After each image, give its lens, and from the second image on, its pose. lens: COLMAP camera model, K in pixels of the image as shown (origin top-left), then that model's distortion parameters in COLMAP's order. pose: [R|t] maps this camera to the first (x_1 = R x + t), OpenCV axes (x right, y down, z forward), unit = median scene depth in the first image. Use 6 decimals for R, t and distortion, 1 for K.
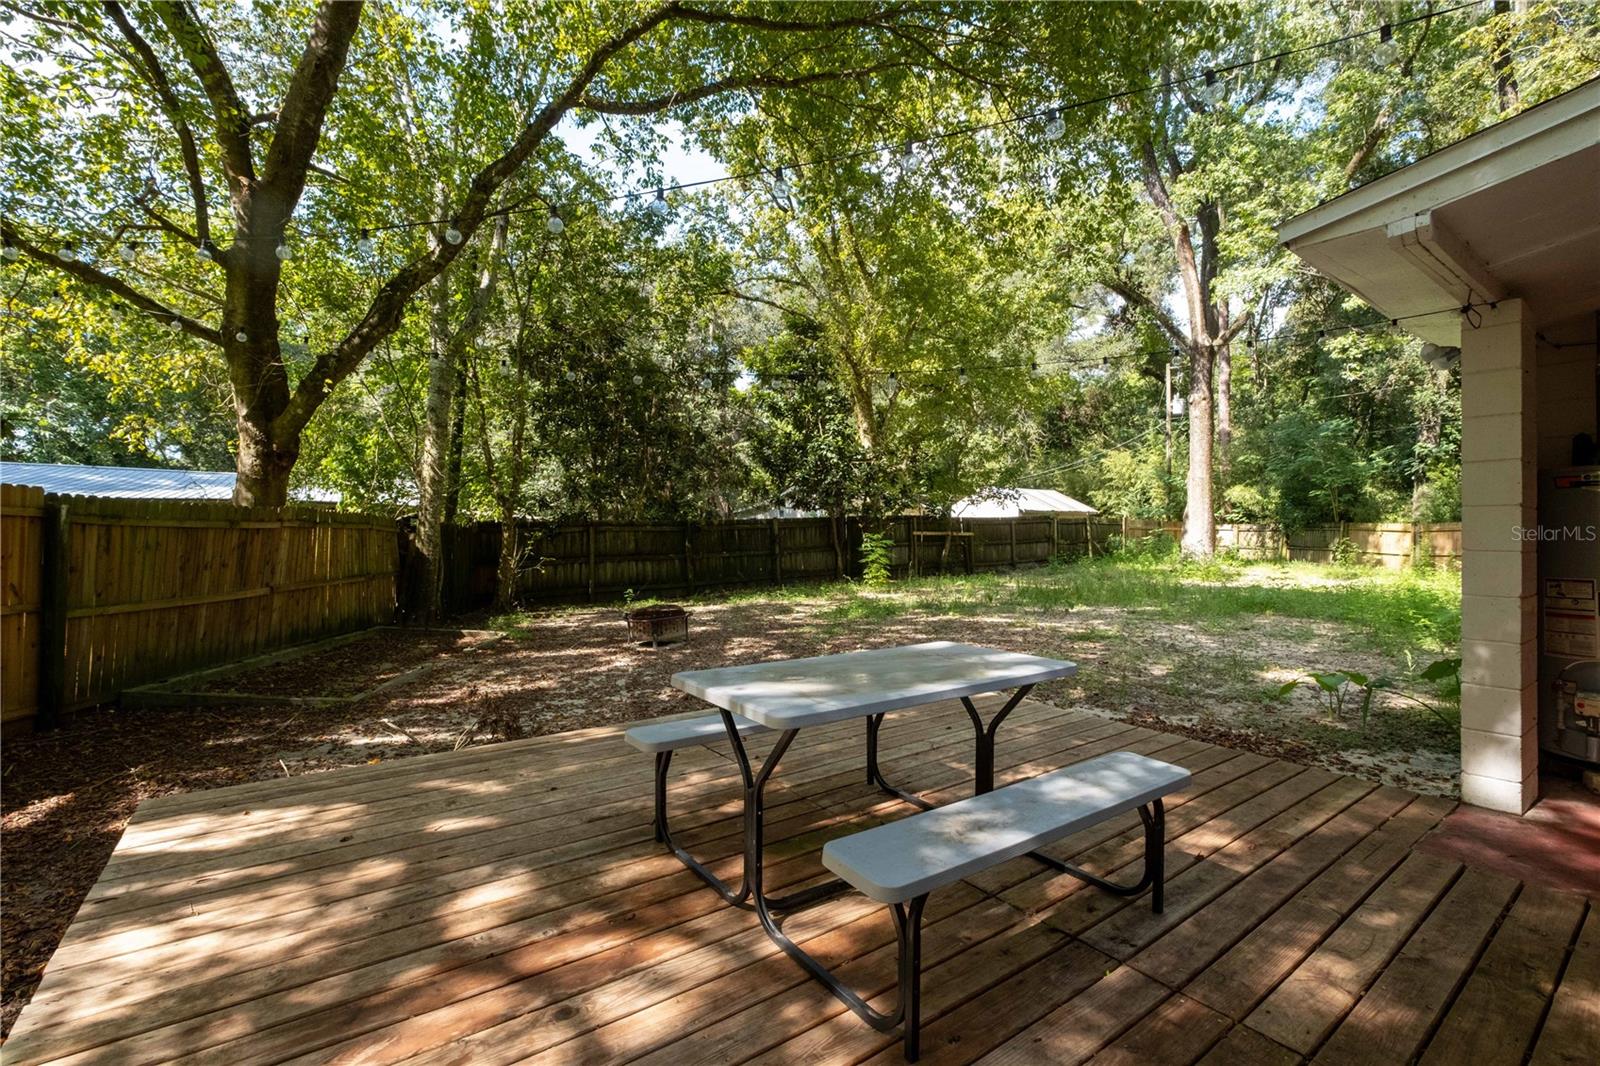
lens RADIAL K [[718.6, 0, 800.0], [0, 718.6, 533.0], [0, 0, 1]] dist [-0.003455, 0.000926]
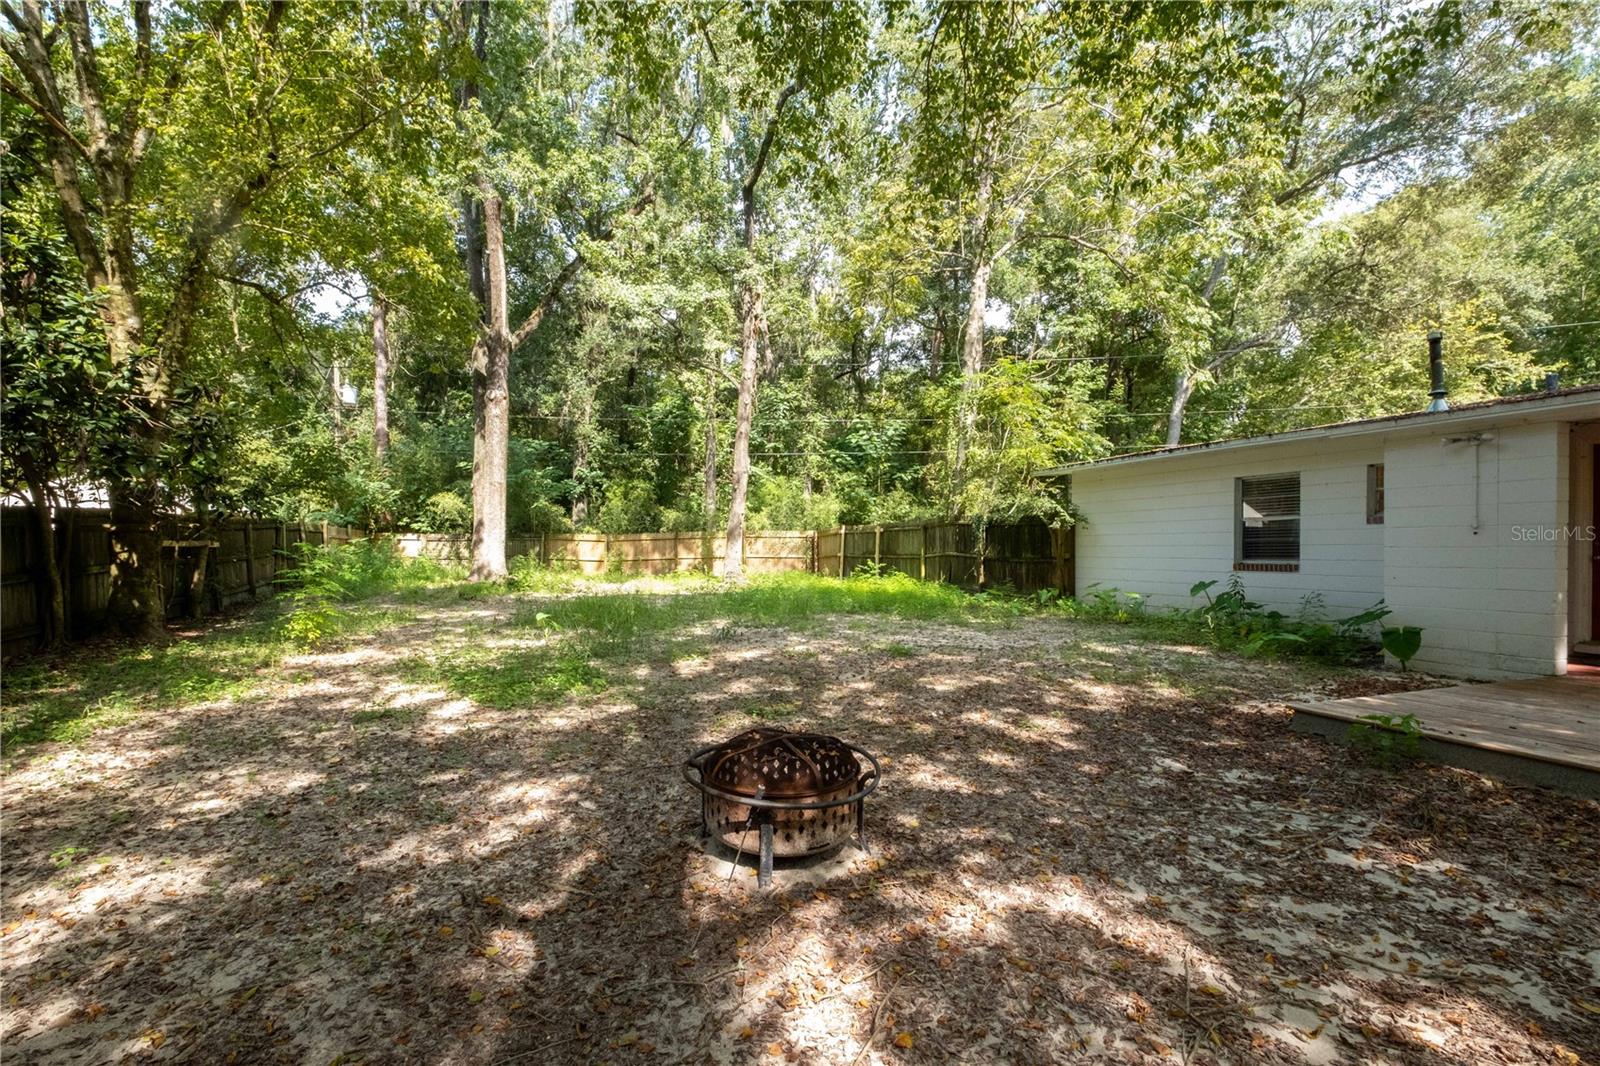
lens RADIAL K [[718.6, 0, 800.0], [0, 718.6, 533.0], [0, 0, 1]] dist [-0.003455, 0.000926]
pose [[0.277146, 0.010182, 0.960774, -0.201503], [0.004393, 0.999920, -0.011864, 0.000353], [-0.960818, 0.007509, 0.277079, 0.346421]]
